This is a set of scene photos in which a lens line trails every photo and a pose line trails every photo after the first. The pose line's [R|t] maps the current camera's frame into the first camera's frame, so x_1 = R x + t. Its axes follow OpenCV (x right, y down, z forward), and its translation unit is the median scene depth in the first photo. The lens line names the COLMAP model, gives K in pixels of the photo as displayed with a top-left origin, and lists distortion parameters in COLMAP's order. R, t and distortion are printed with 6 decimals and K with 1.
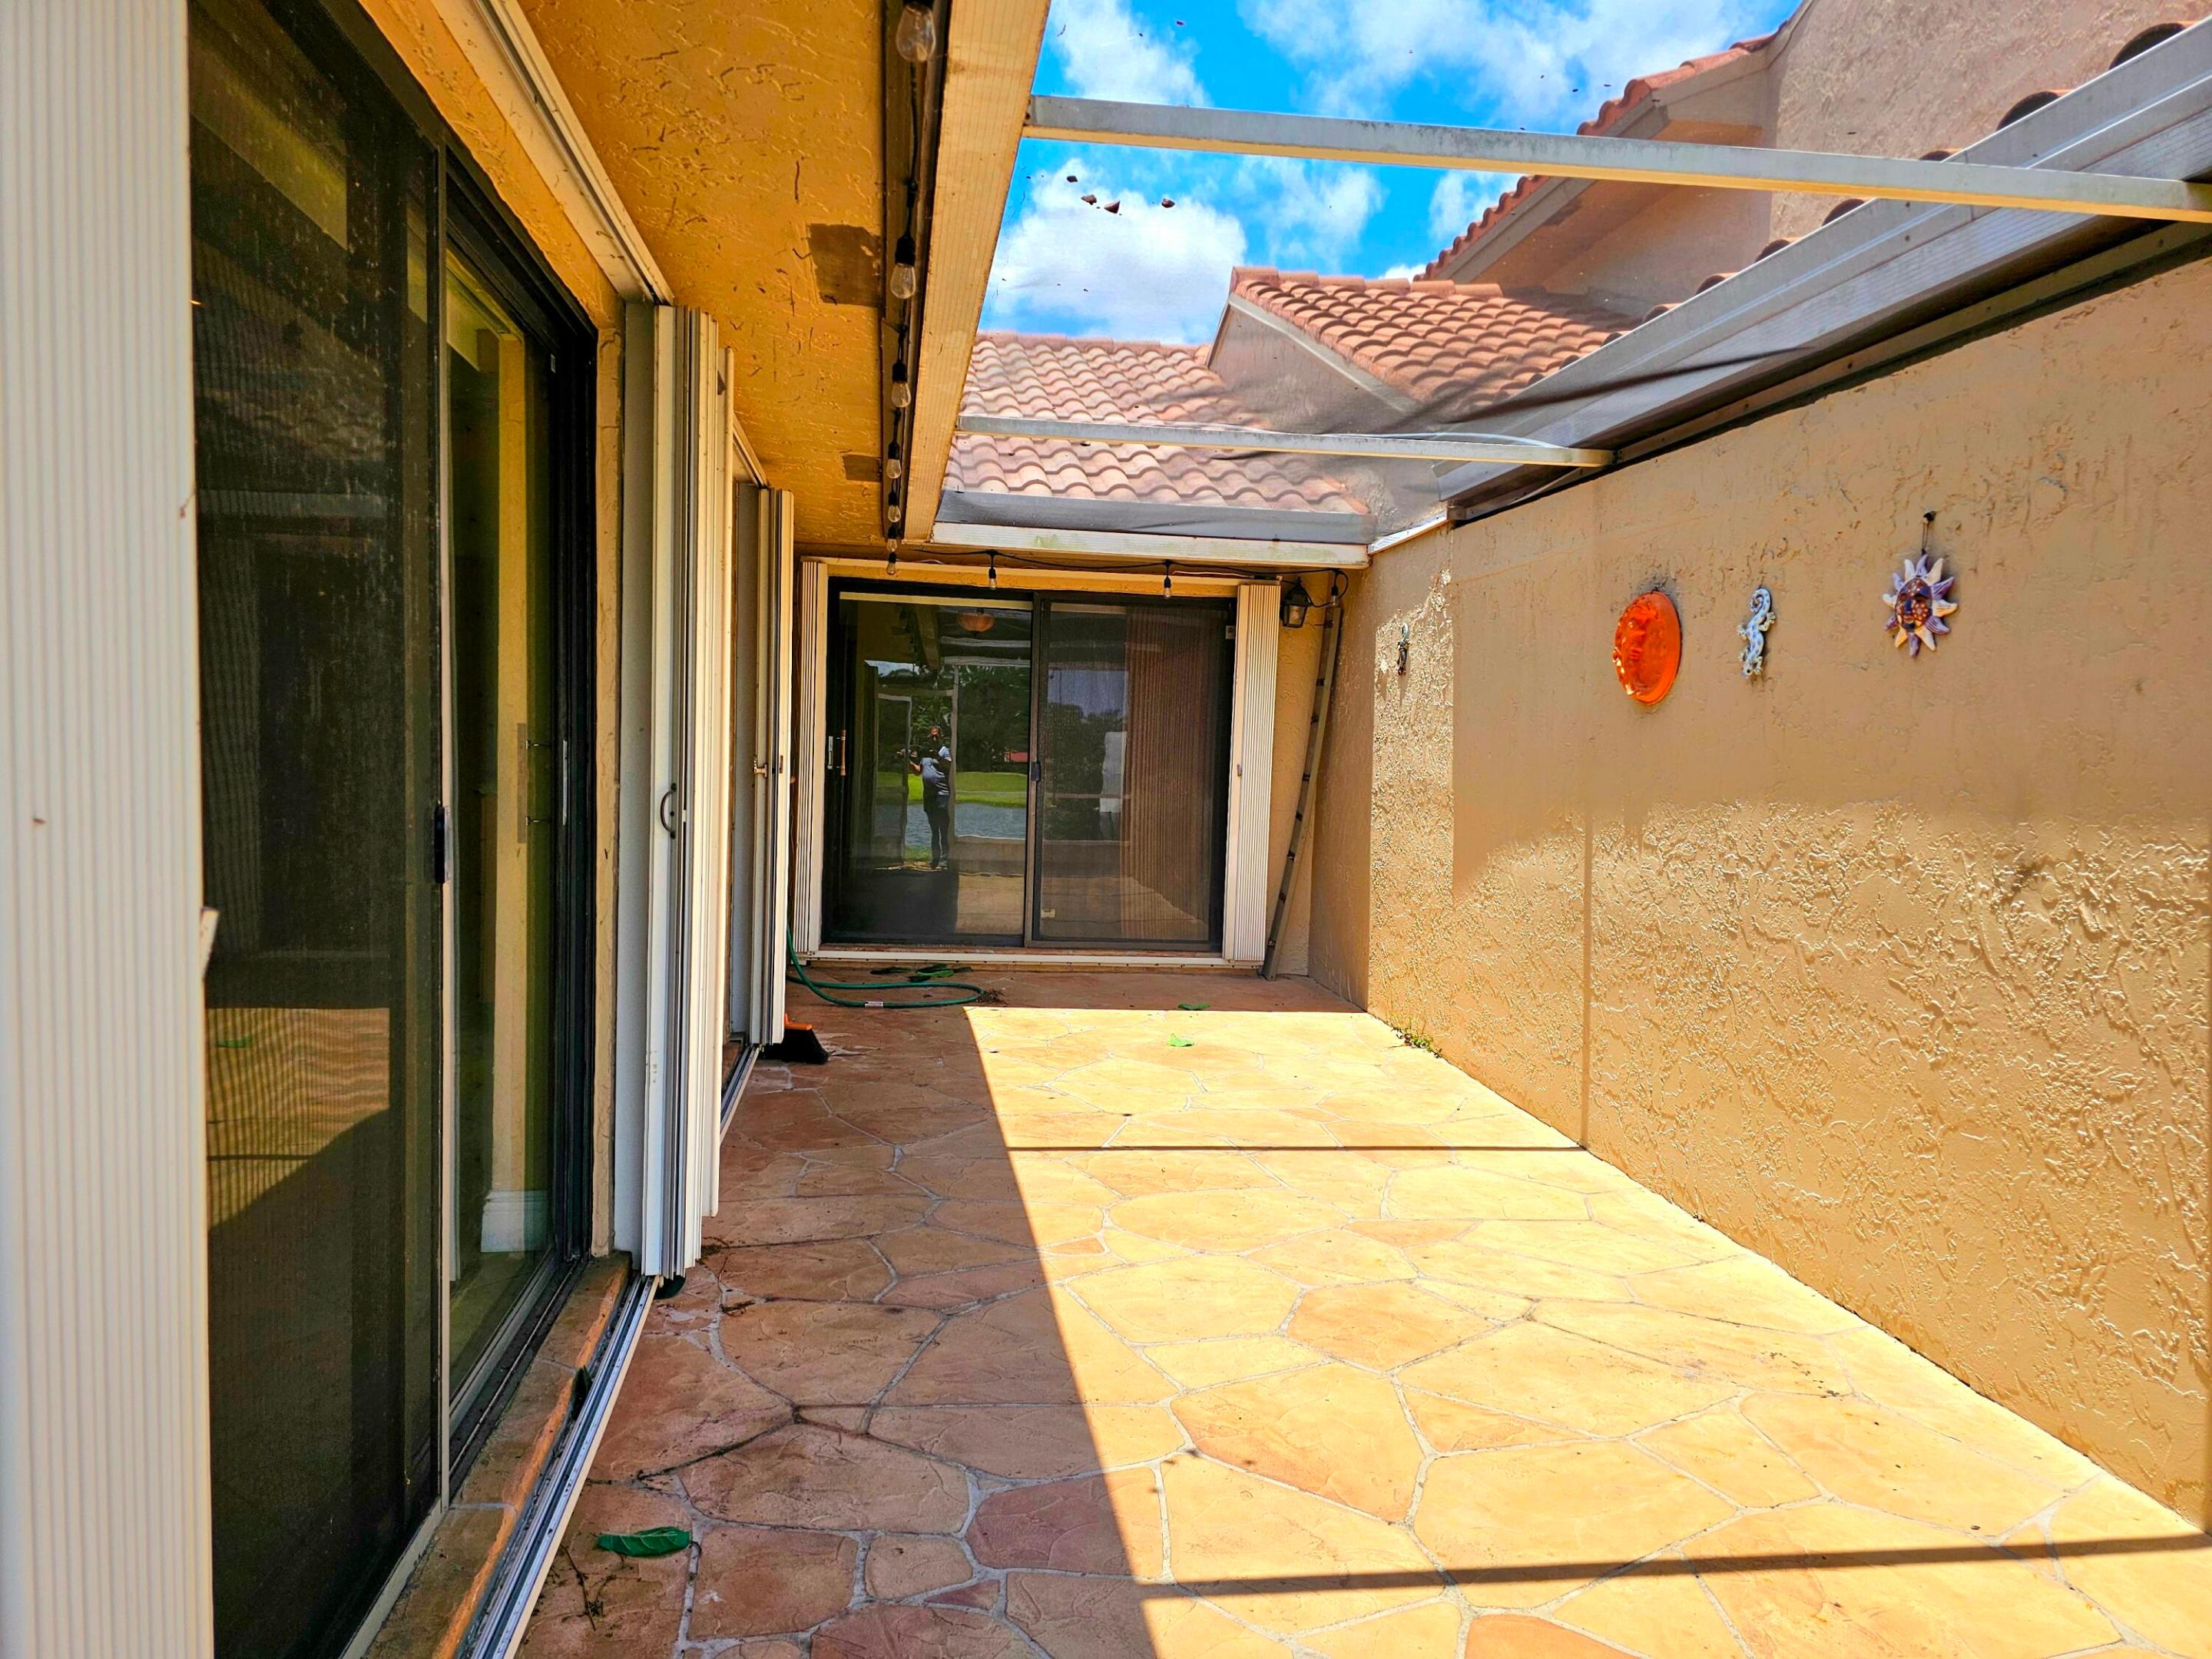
lens RADIAL K [[1476.6, 0, 1099.5], [0, 1476.6, 837.7], [0, 0, 1]] dist [0.080957, -0.067732]
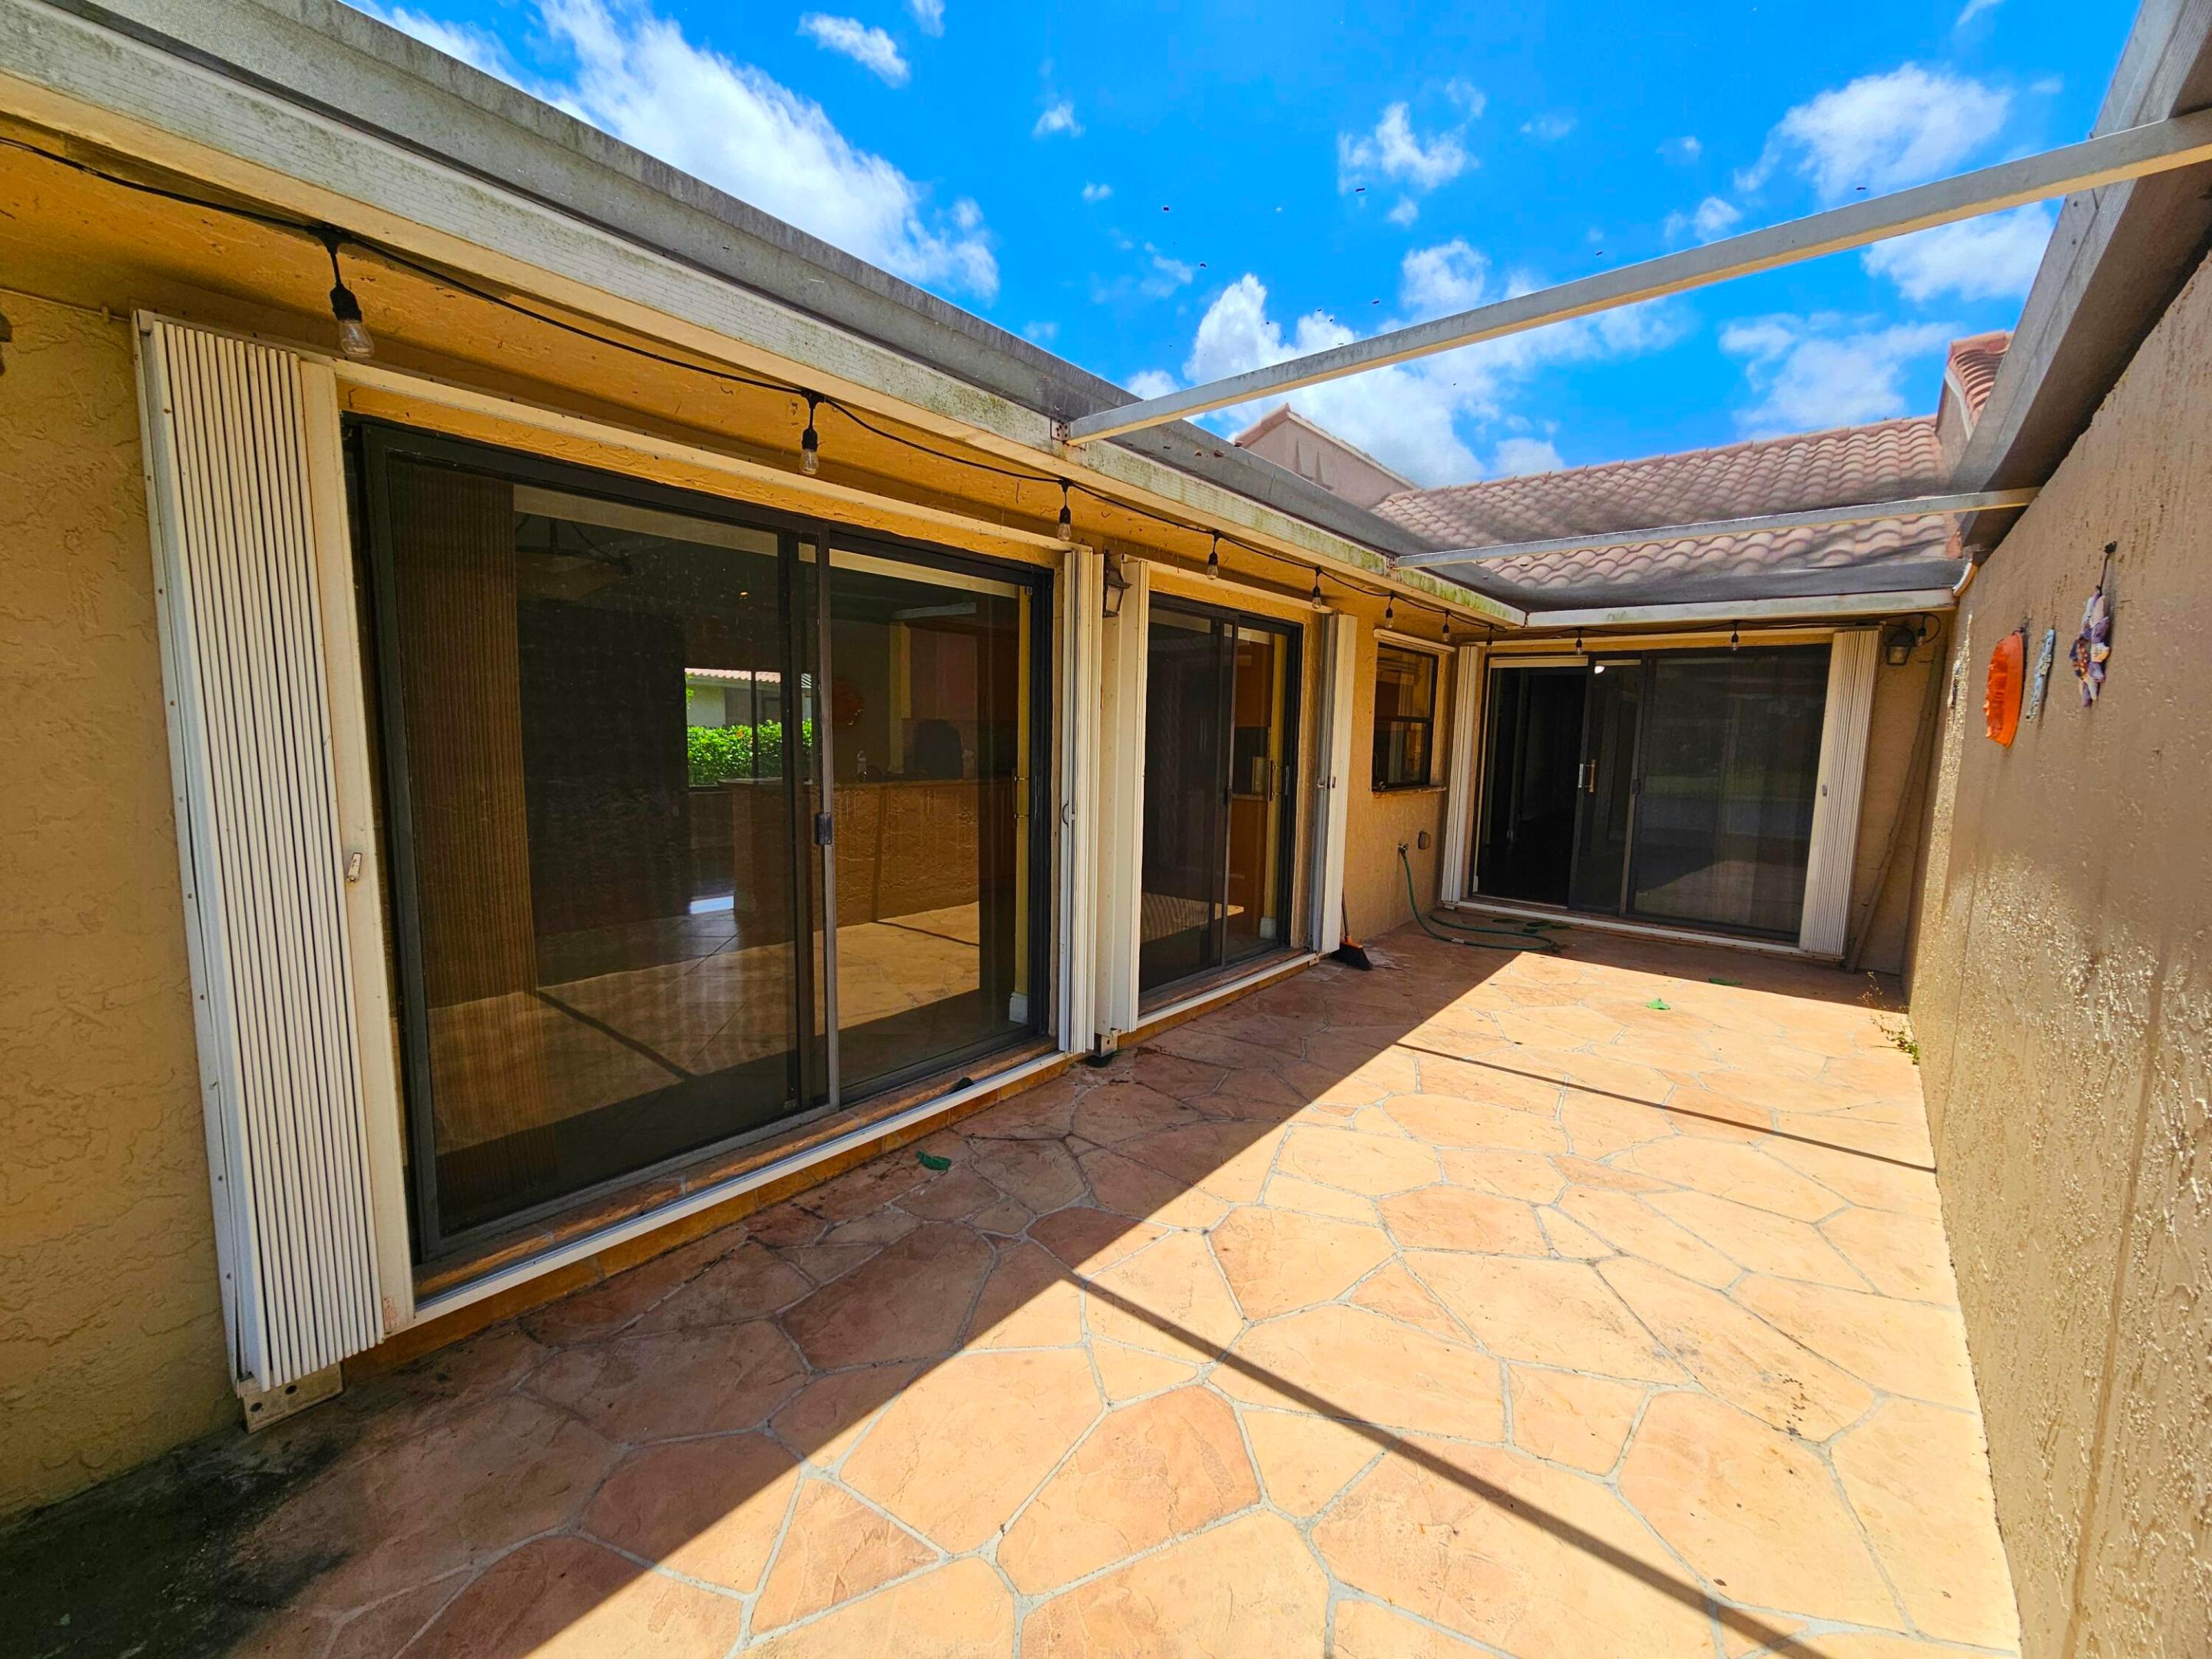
lens RADIAL K [[919.6, 0, 1115.9], [0, 919.6, 823.1], [0, 0, 1]] dist [0.008023, 0.000071]
pose [[0.689286, 0.055749, -0.722341, 0.493700], [-0.046221, 0.998388, 0.032948, -0.038319], [0.723013, 0.010677, 0.690752, 0.180025]]
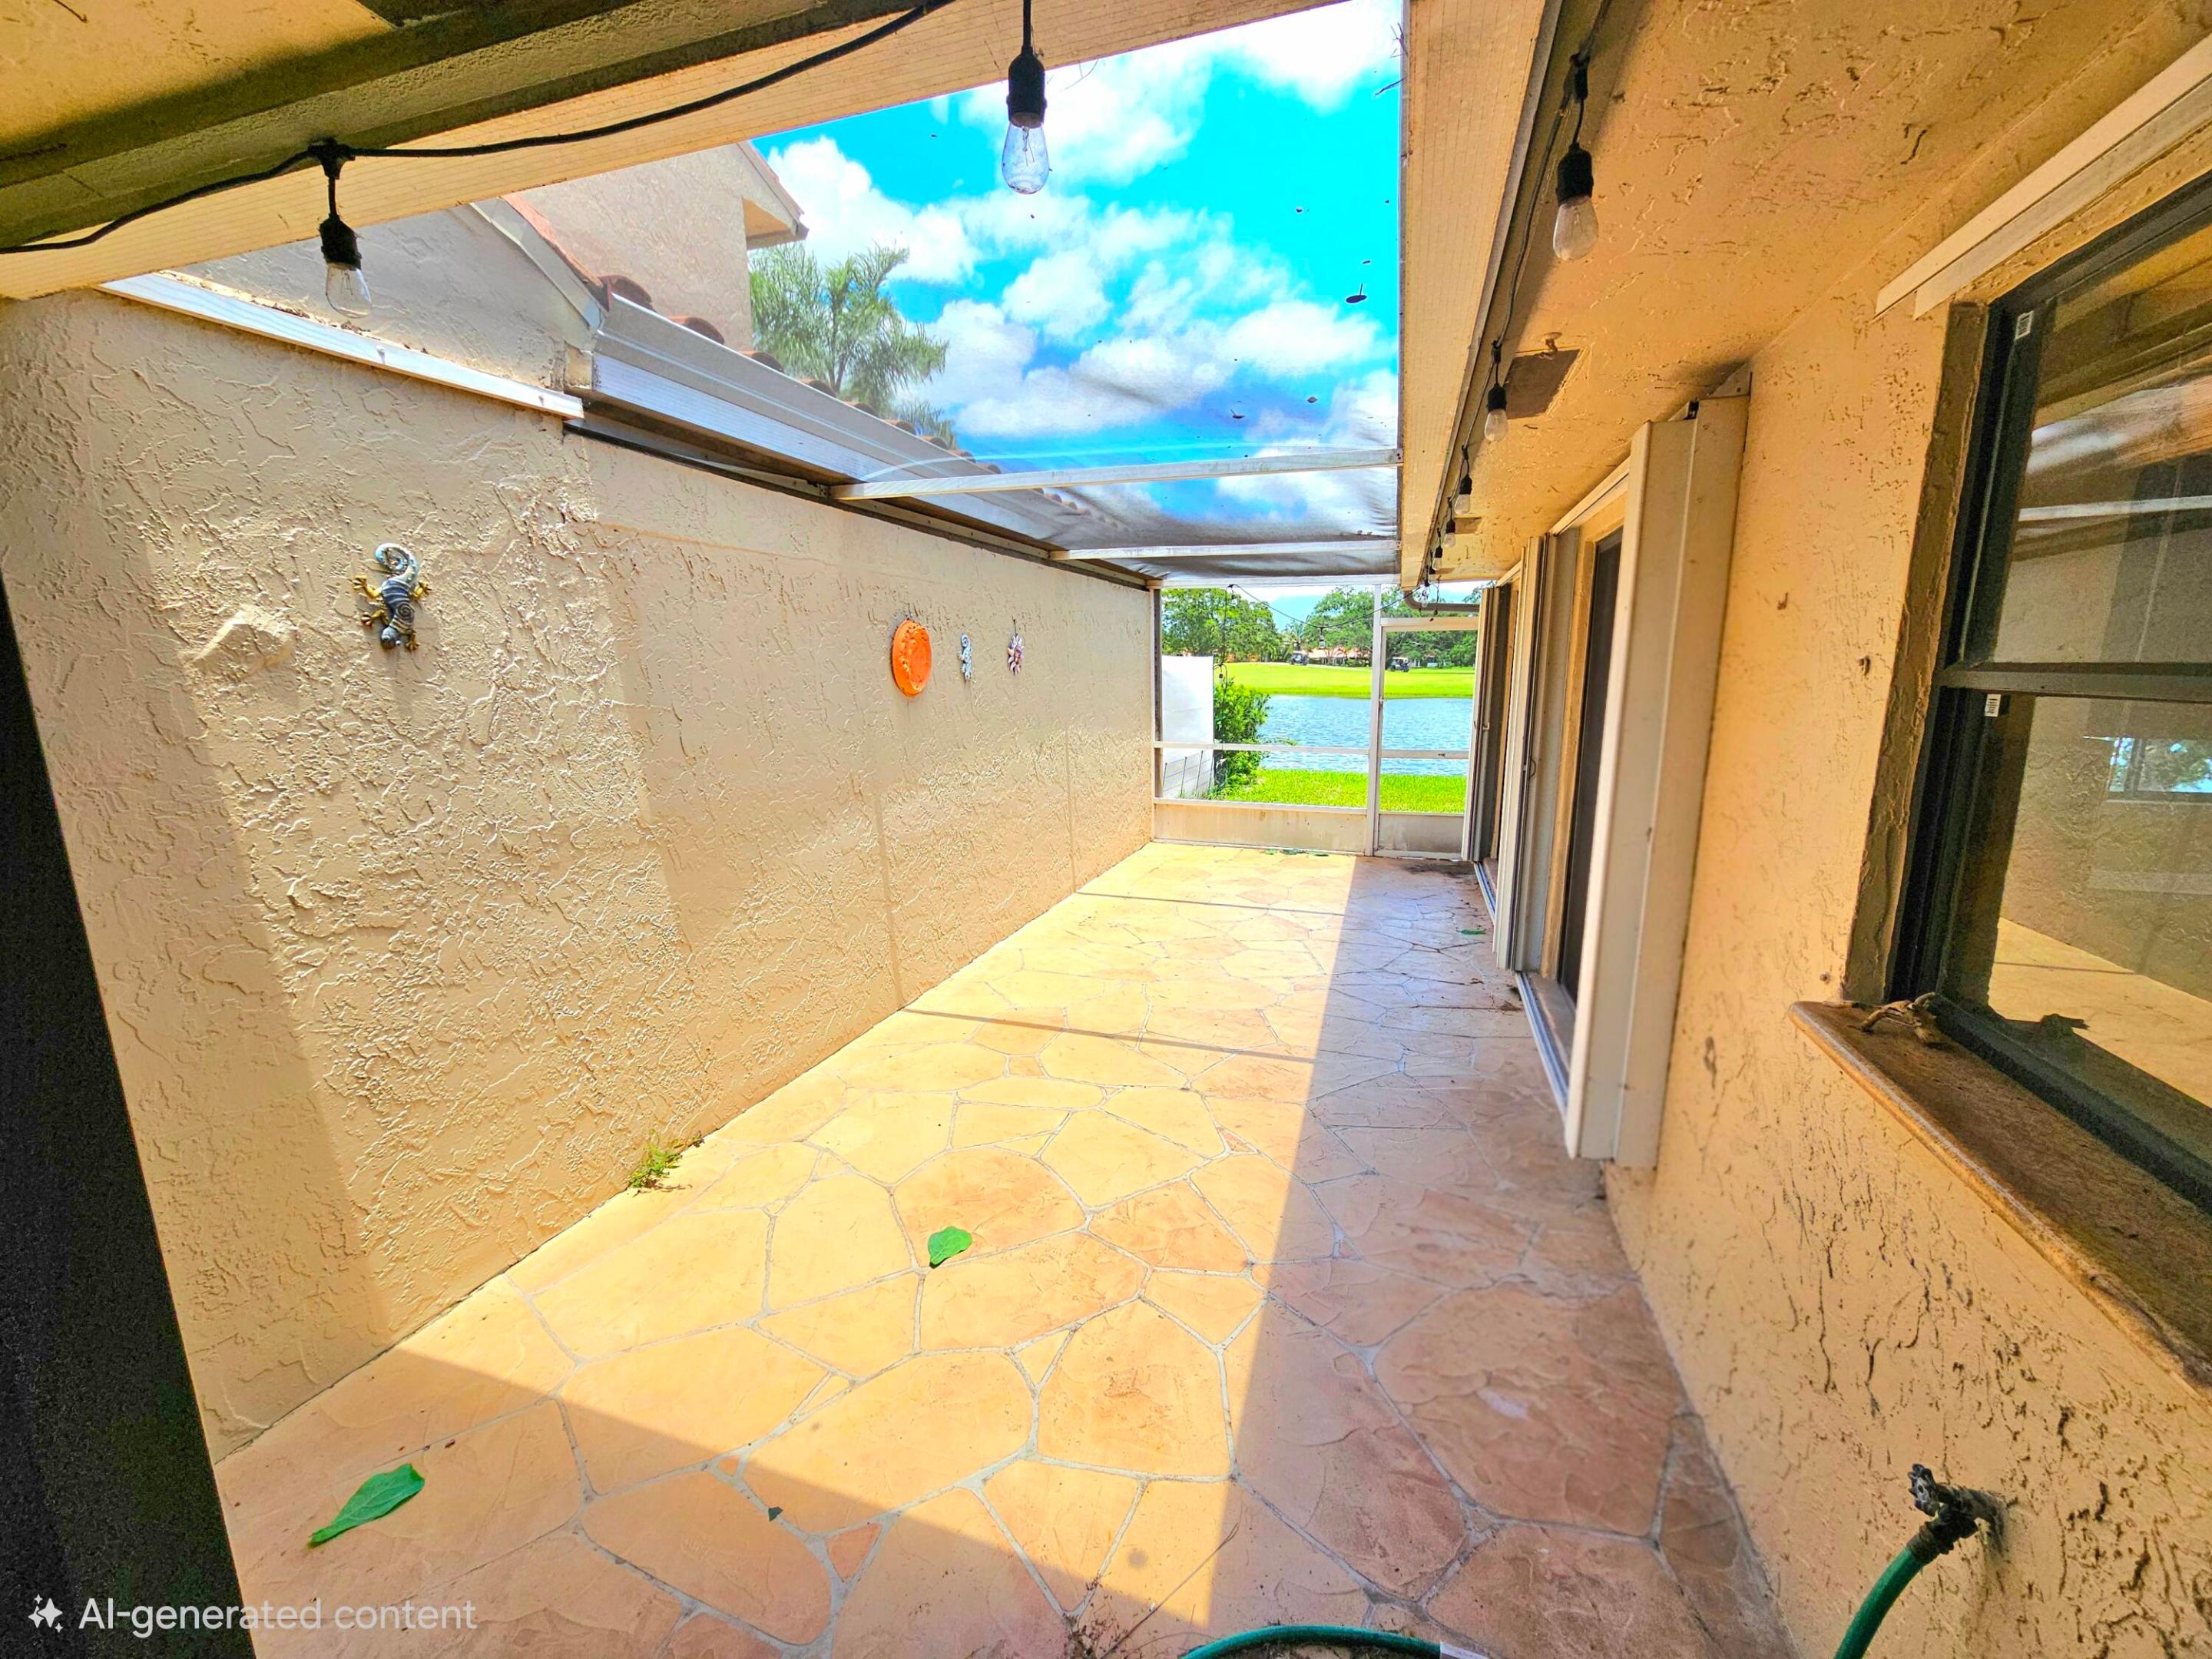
lens RADIAL K [[899.1, 0, 1105.0], [0, 899.1, 824.2], [0, 0, 1]] dist [-0.000886, 0.000217]
pose [[-0.897363, -0.108257, 0.427809, -0.258609], [0.000964, 0.968960, 0.247217, -0.227000], [-0.441293, 0.222255, -0.869404, 2.096011]]
